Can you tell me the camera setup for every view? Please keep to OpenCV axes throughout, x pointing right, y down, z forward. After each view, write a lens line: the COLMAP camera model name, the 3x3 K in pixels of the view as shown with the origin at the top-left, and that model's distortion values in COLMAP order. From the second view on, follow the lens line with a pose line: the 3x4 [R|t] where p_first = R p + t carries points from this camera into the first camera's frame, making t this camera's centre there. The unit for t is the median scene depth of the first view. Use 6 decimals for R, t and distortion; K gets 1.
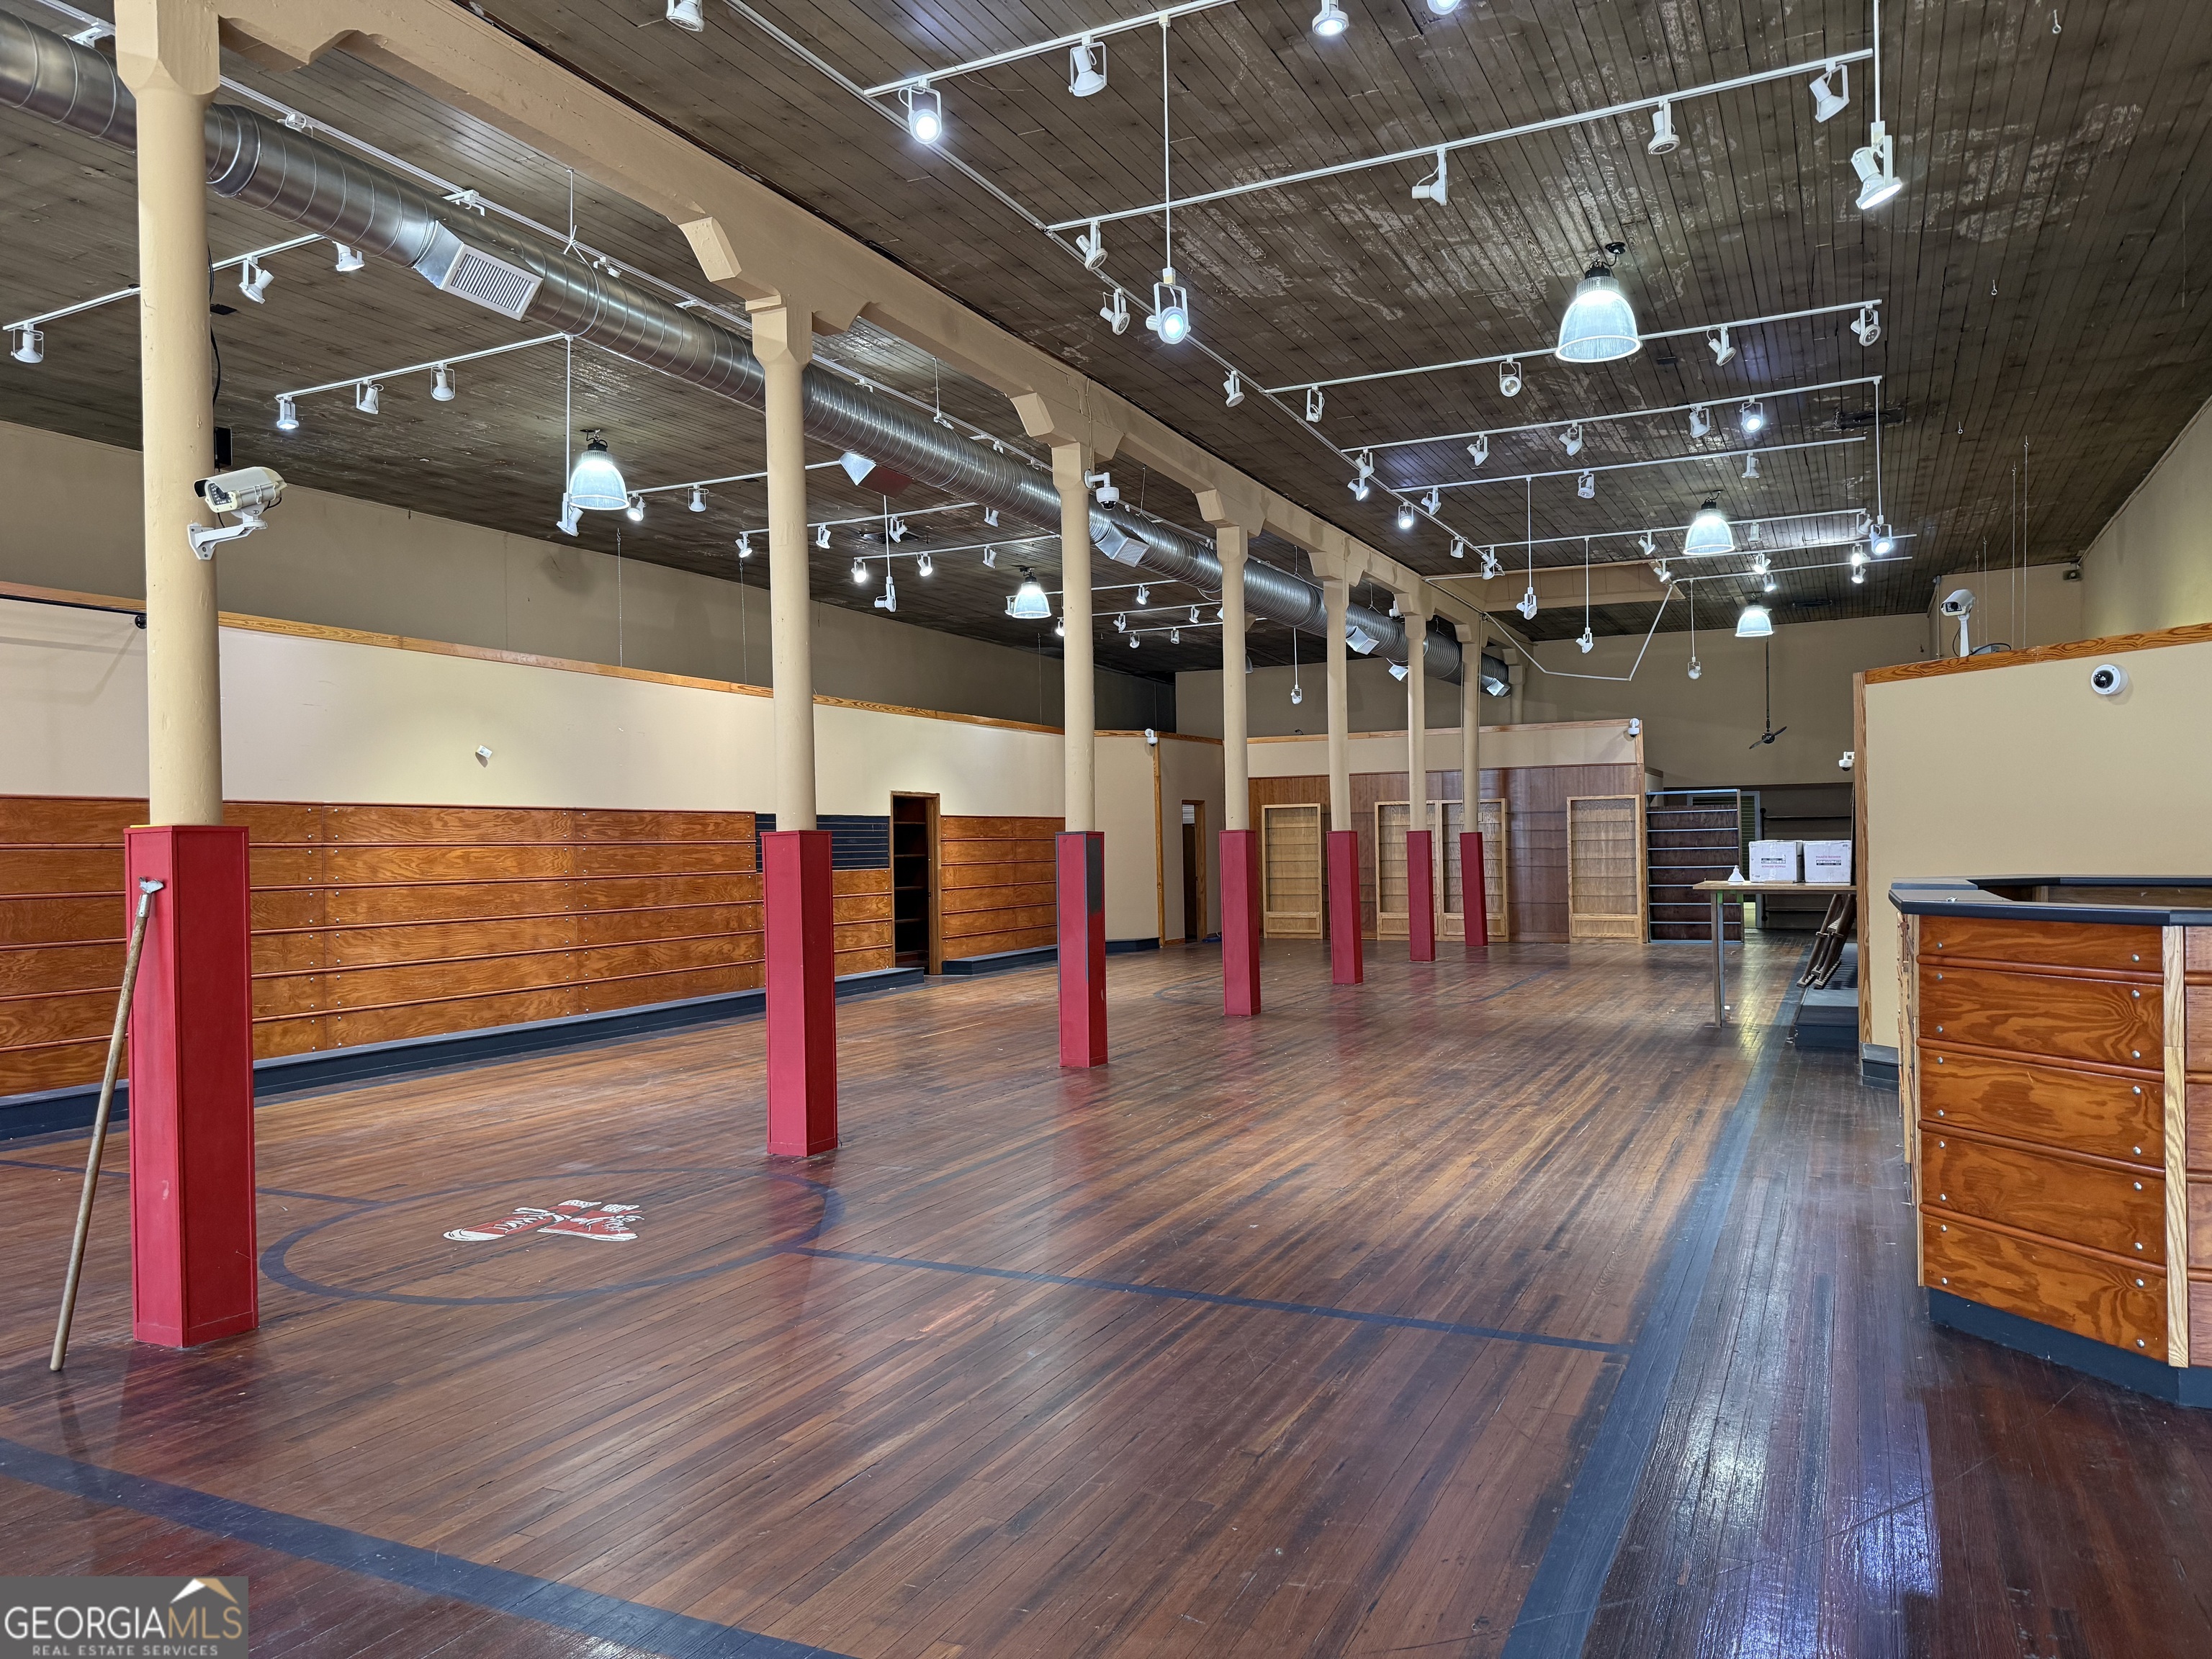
lens RADIAL K [[1561.1, 0, 1119.1], [0, 1561.1, 848.3], [0, 0, 1]] dist [0.019430, -0.028025]
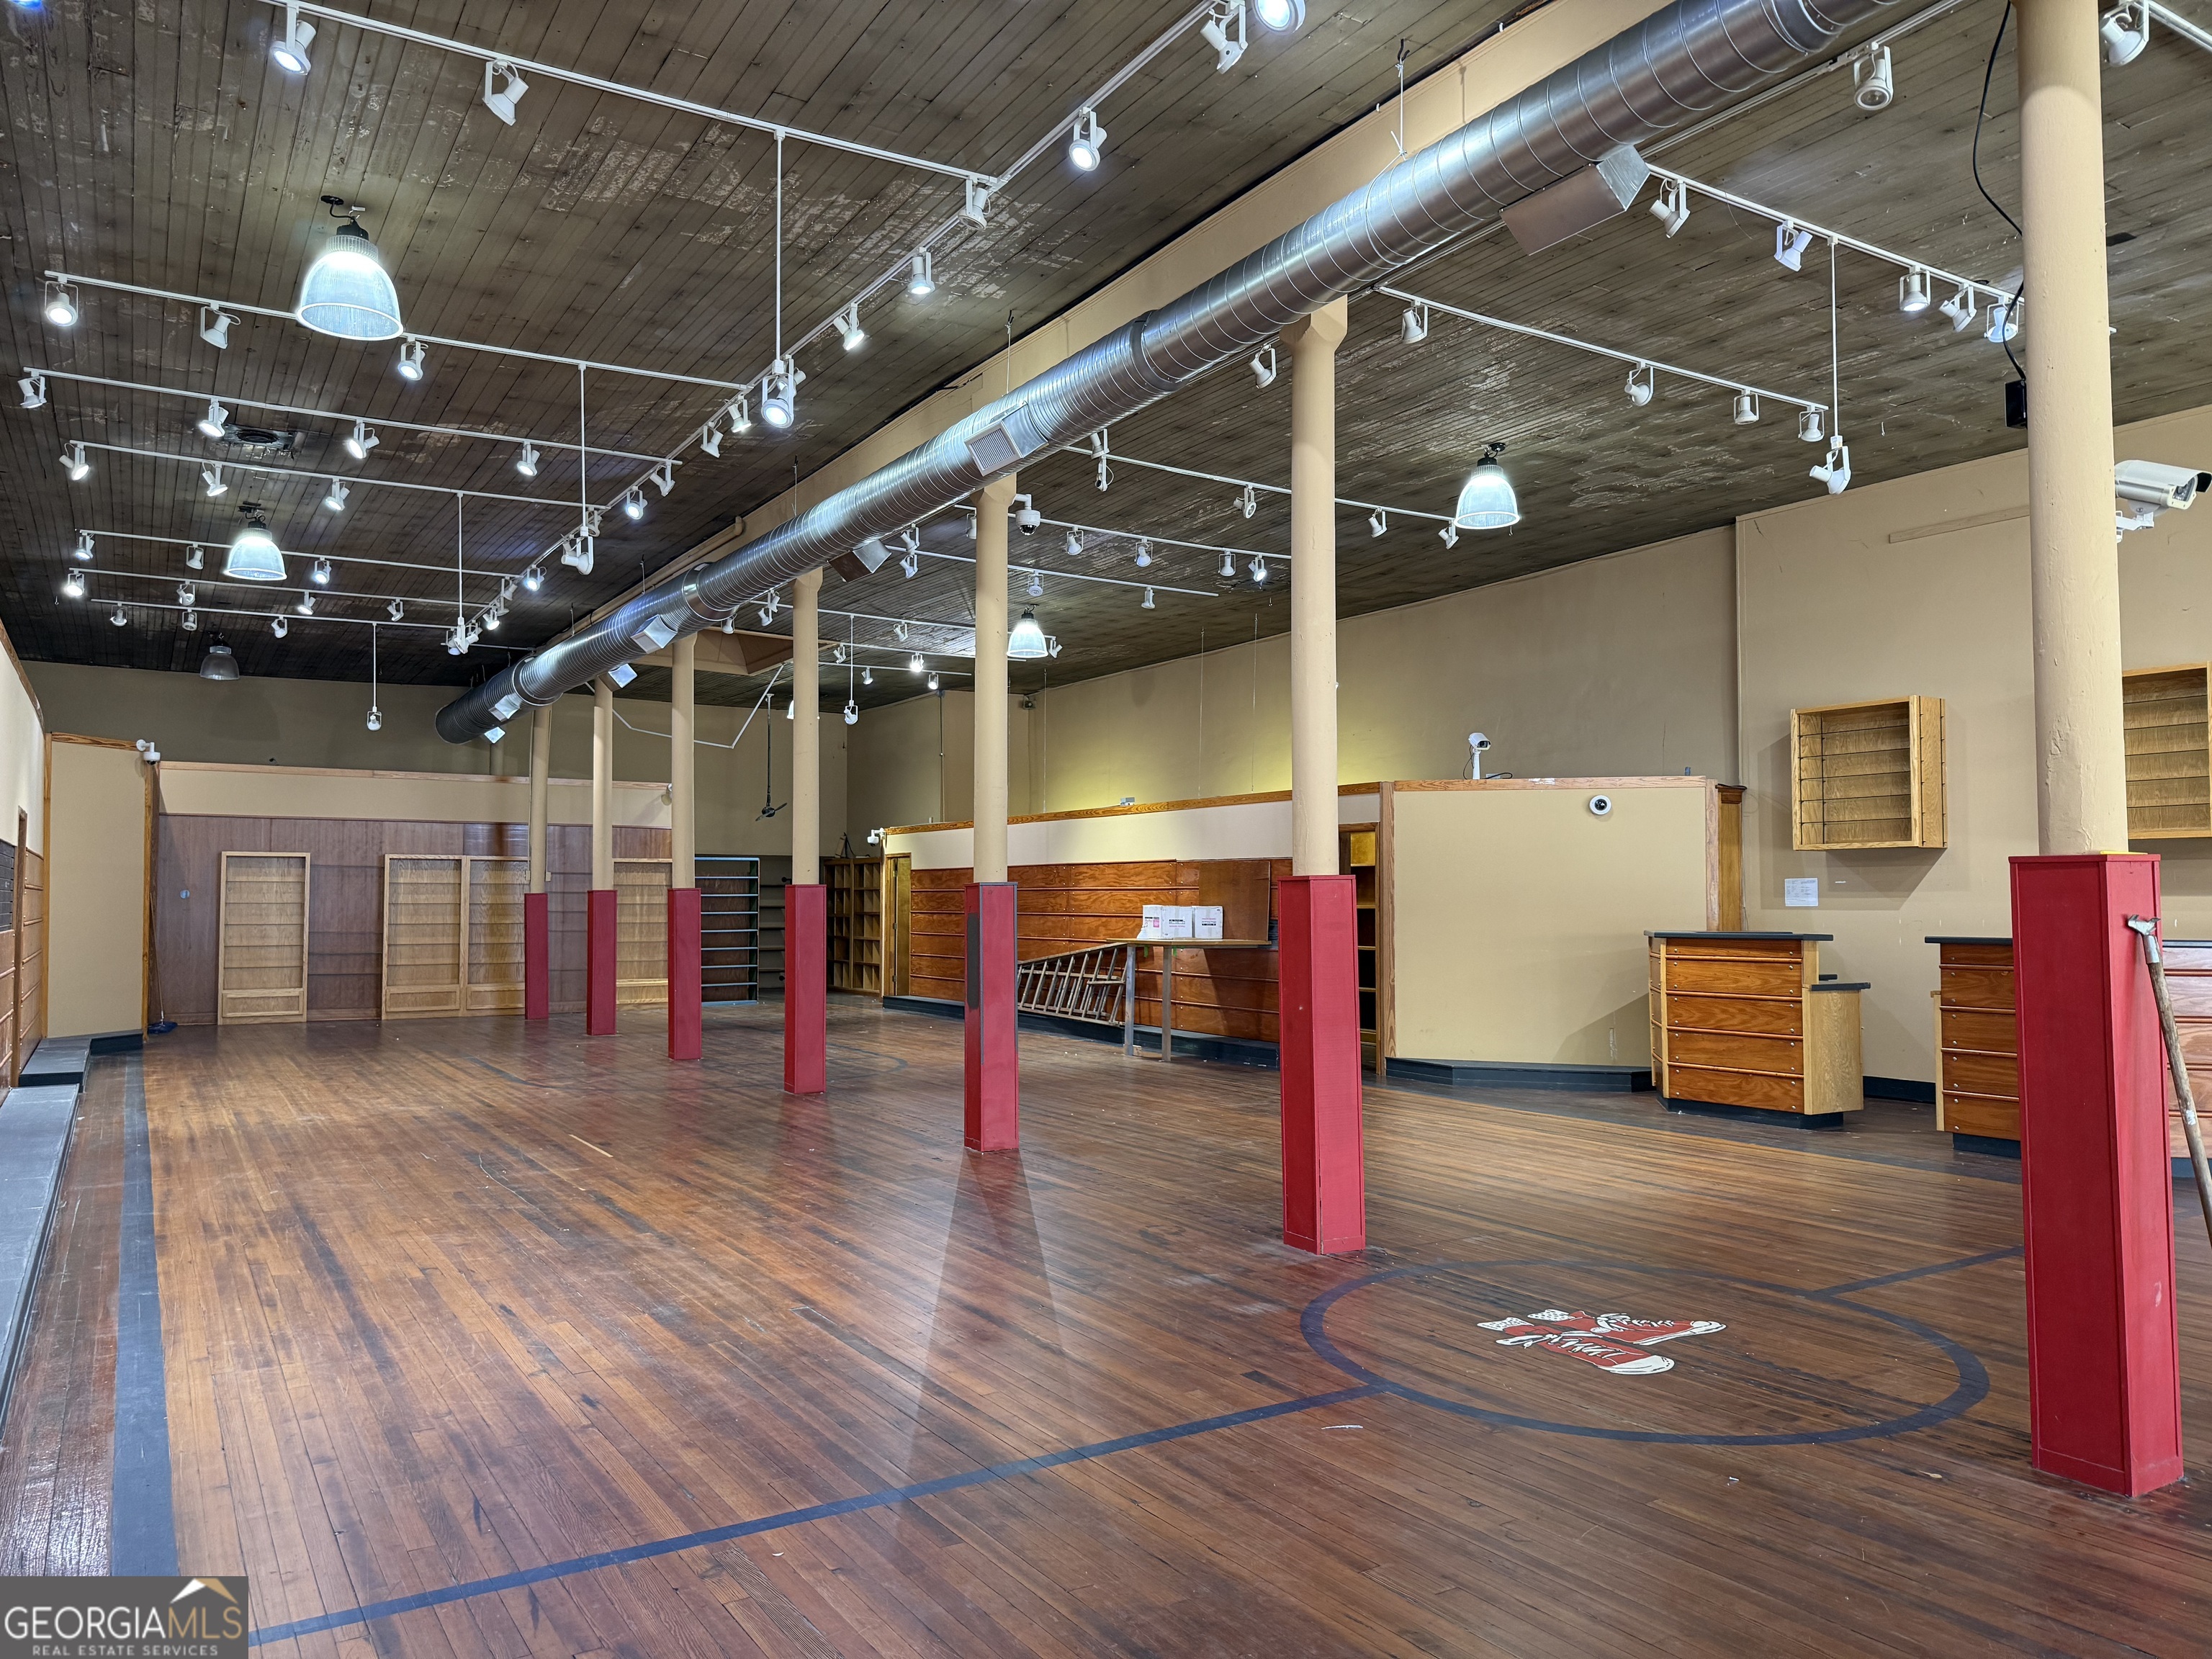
lens RADIAL K [[1561.1, 0, 1109.0], [0, 1561.1, 839.2], [0, 0, 1]] dist [0.019430, -0.028025]
pose [[0.534279, 0.051865, 0.843715, -0.923109], [-0.008249, 0.998388, -0.056149, 0.017166], [-0.845268, 0.023039, 0.533846, 0.584113]]
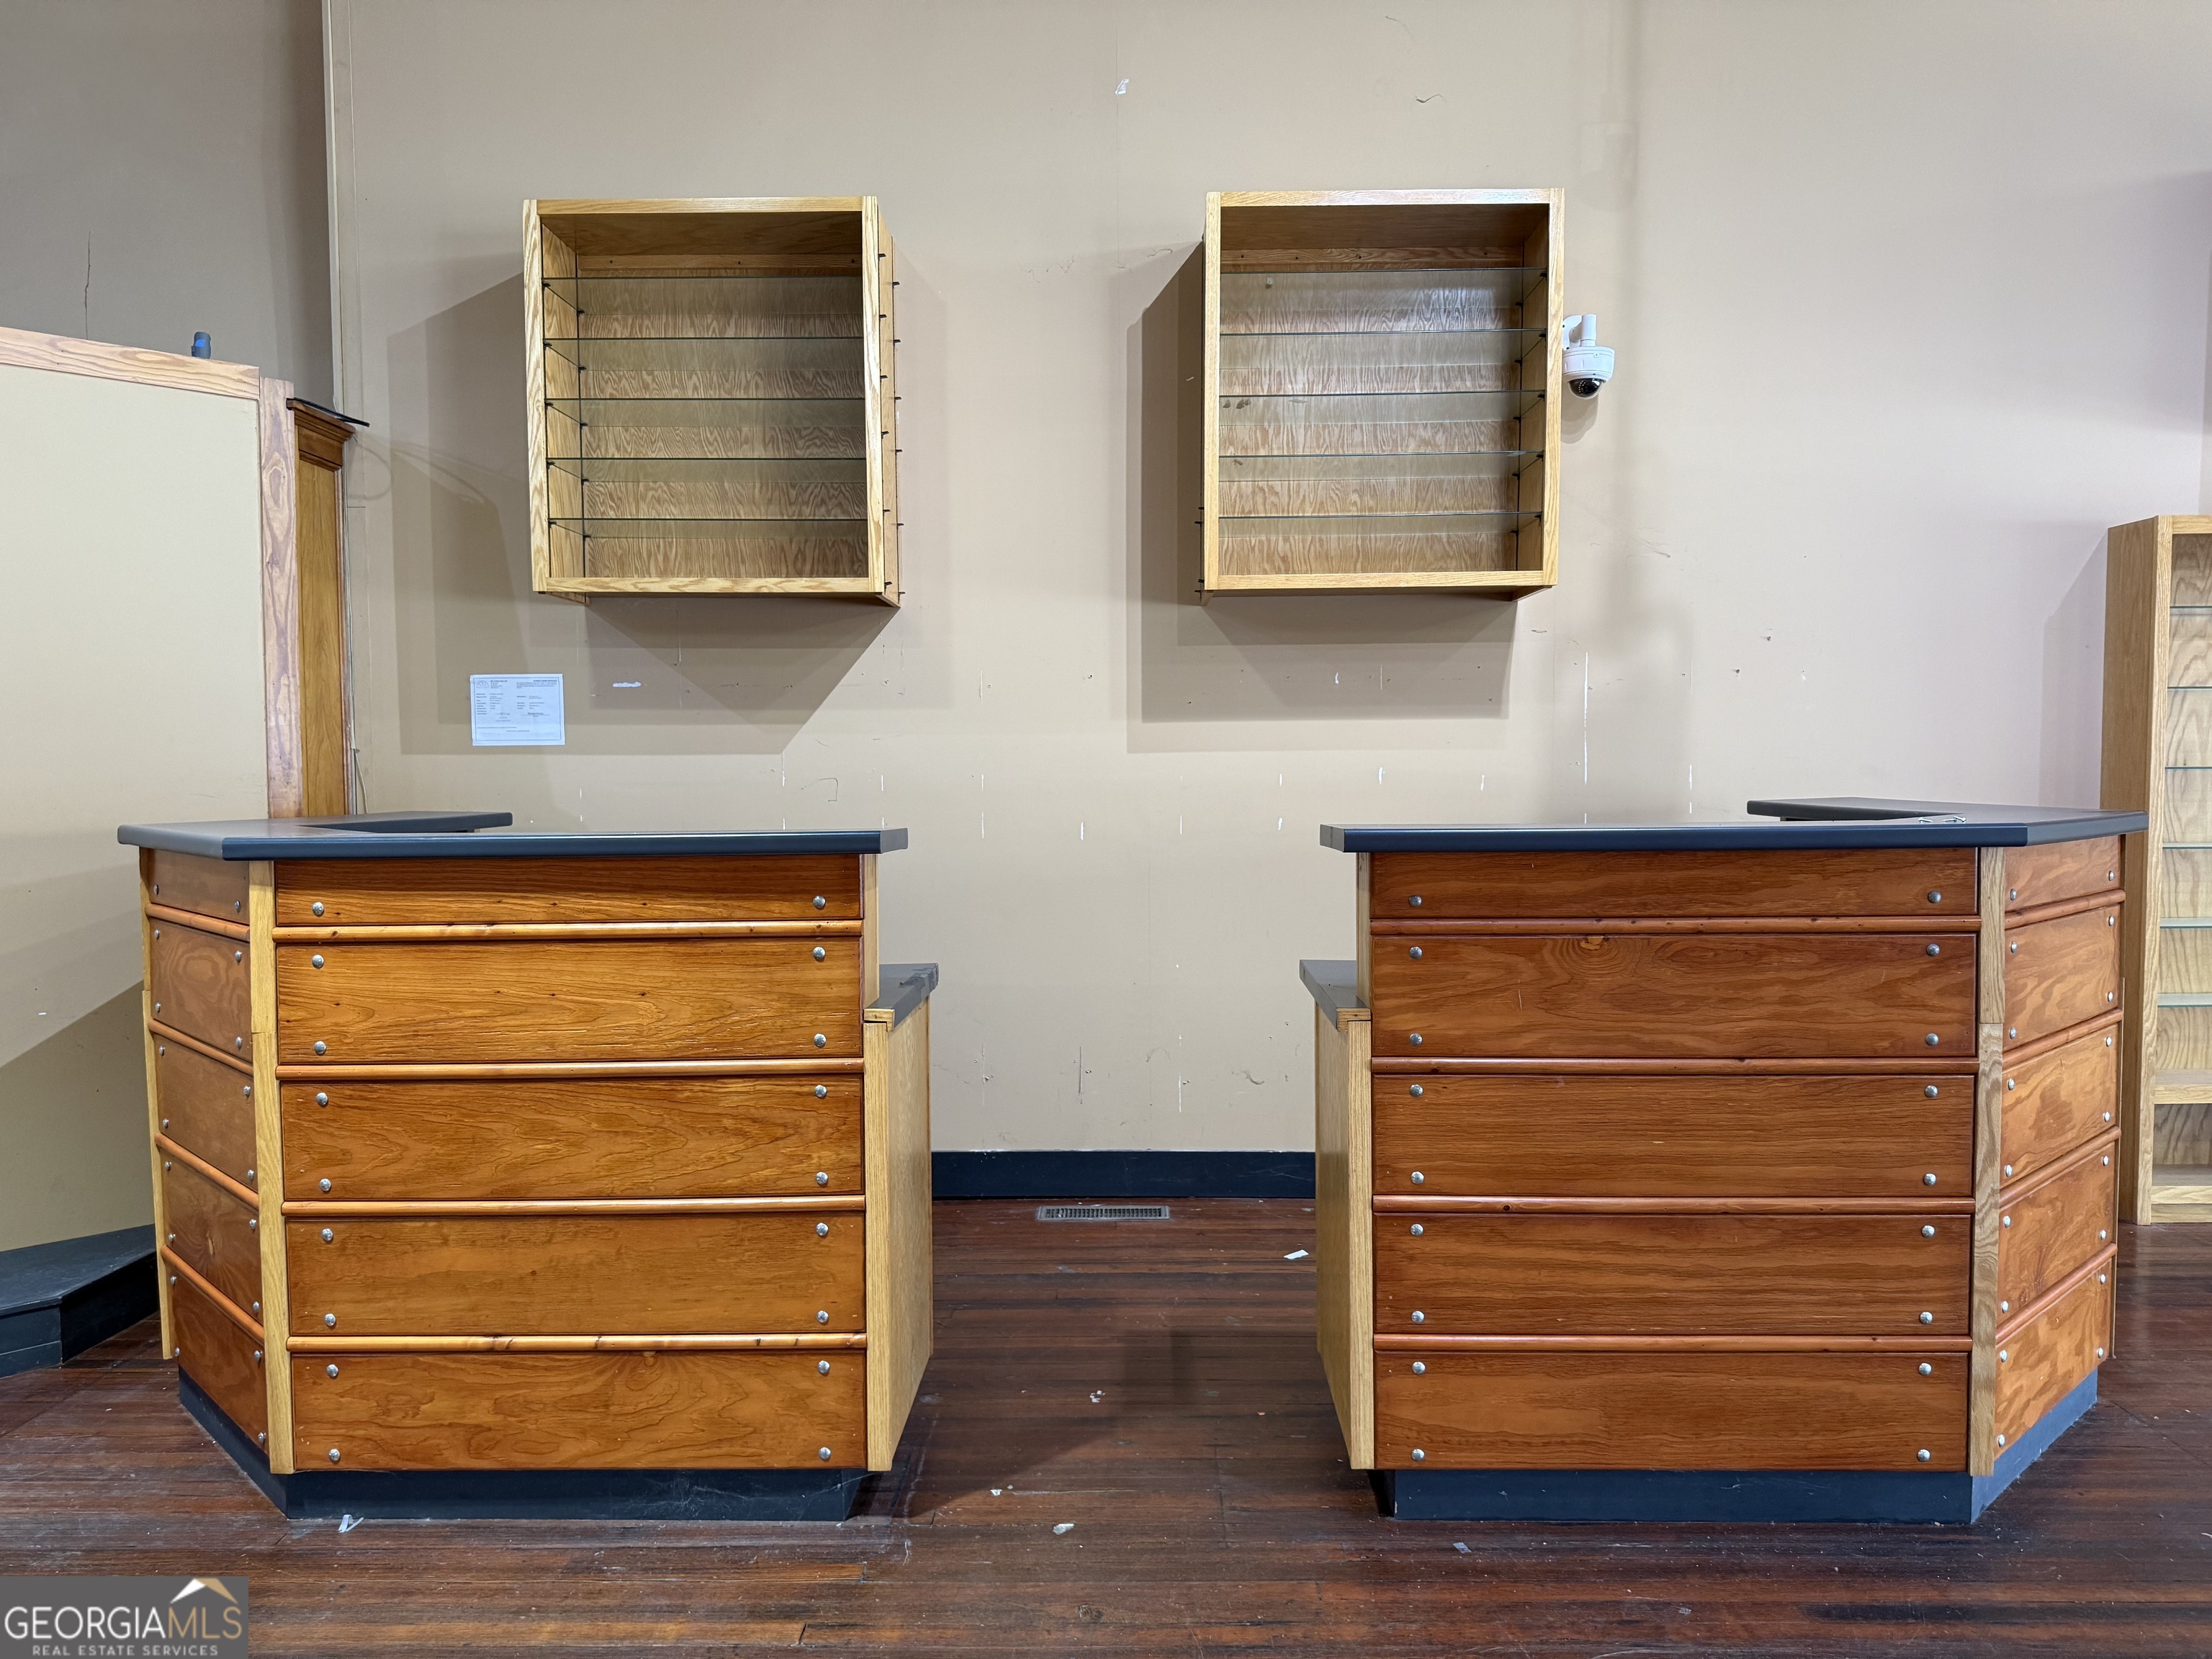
lens RADIAL K [[1561.1, 0, 1089.4], [0, 1561.1, 823.5], [0, 0, 1]] dist [0.019430, -0.028025]
pose [[-0.422250, -0.019090, 0.906278, 0.064681], [0.015440, 0.999482, 0.028247, 0.007512], [-0.906348, 0.025920, -0.421737, 0.875419]]
